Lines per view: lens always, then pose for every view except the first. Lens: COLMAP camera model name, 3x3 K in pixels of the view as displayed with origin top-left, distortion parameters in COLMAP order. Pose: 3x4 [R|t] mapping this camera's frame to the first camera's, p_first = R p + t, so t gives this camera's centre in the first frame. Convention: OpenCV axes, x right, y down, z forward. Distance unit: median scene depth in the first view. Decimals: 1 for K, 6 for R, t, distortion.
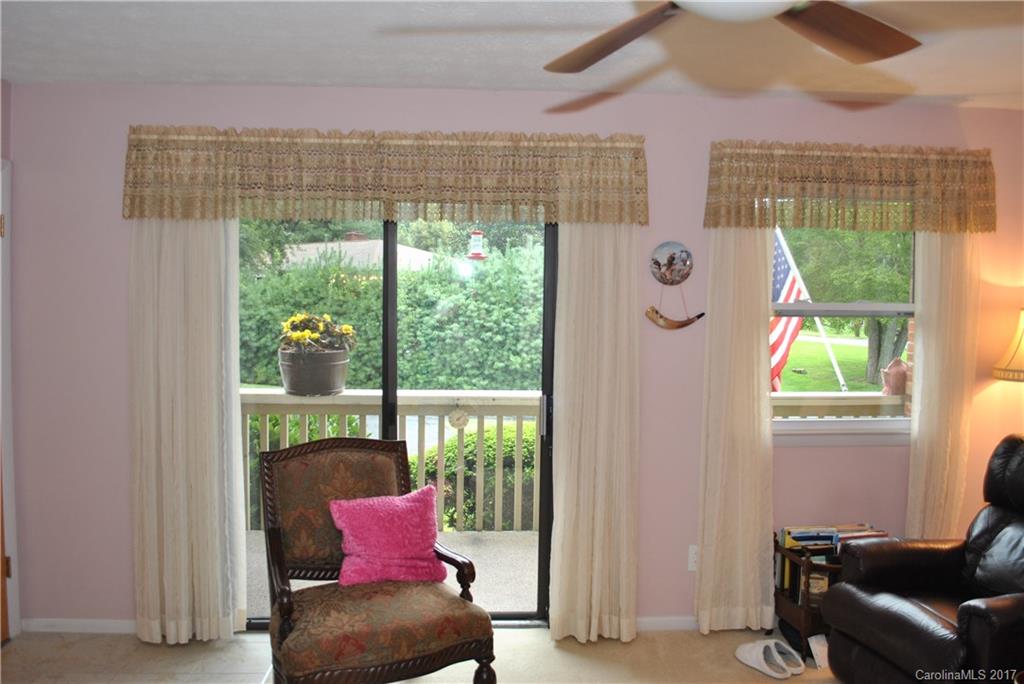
lens RADIAL K [[806.1, 0, 512.3], [0, 806.1, 337.9], [0, 0, 1]] dist [-0.083890, 0.009519]
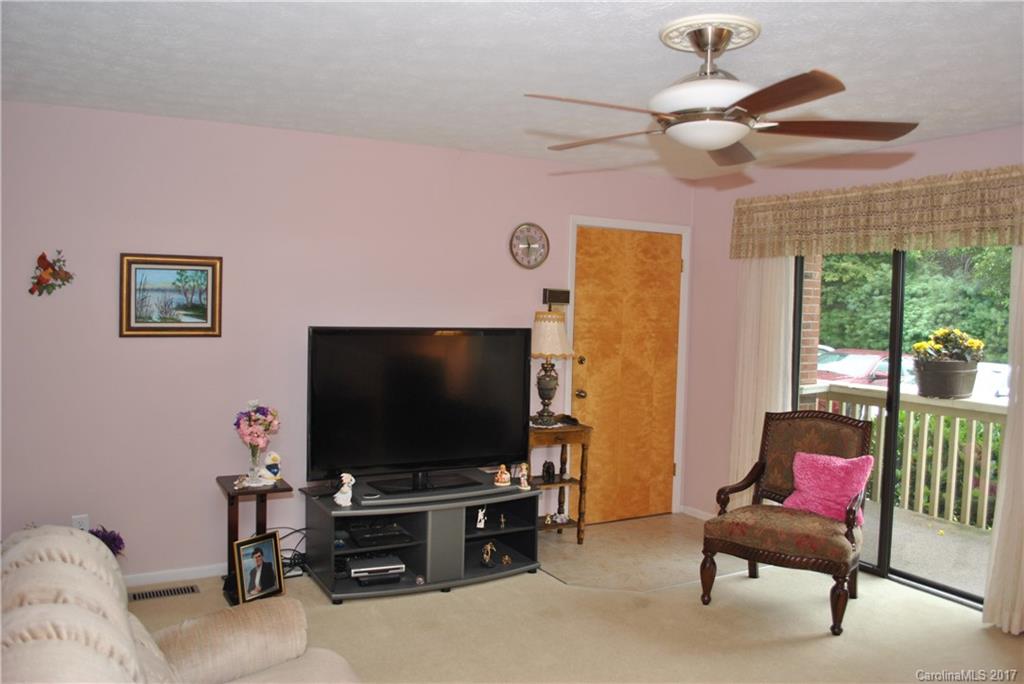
lens RADIAL K [[806.1, 0, 513.3], [0, 806.1, 339.0], [0, 0, 1]] dist [-0.083890, 0.009519]
pose [[0.427163, 0.038763, -0.903343, 0.751987], [-0.062727, 0.997944, 0.013161, 0.014505], [0.901996, 0.051042, 0.428716, -0.070983]]
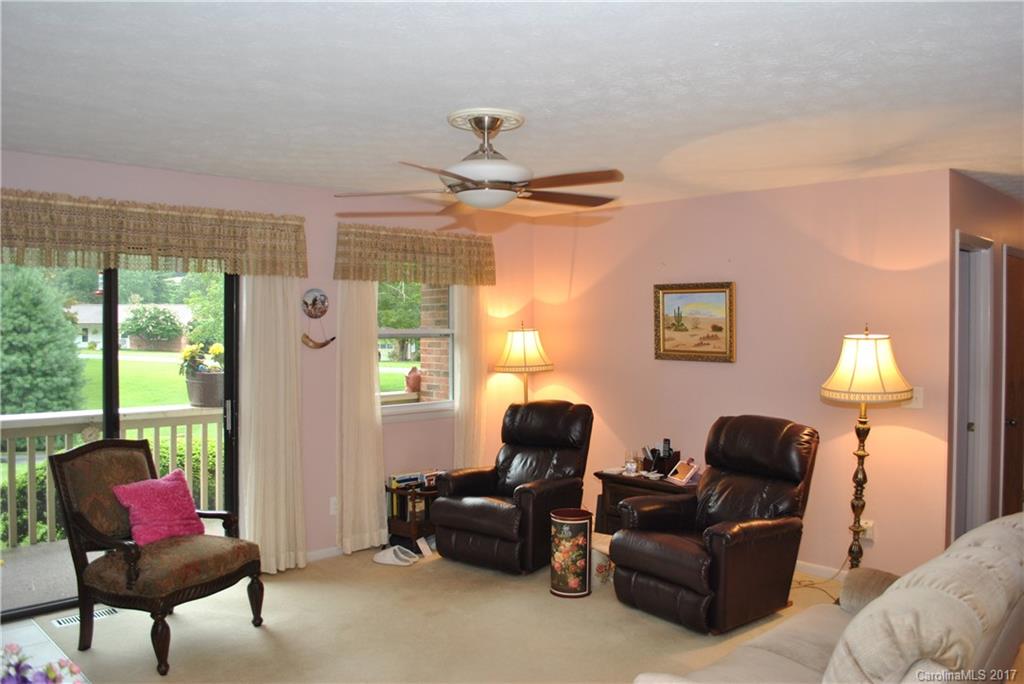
lens RADIAL K [[806.1, 0, 511.5], [0, 806.1, 341.3], [0, 0, 1]] dist [-0.083890, 0.009519]
pose [[0.760424, -0.021544, 0.649070, -0.504384], [0.040398, 0.999083, -0.014167, 0.011382], [-0.648169, 0.036994, 0.760597, -0.355867]]
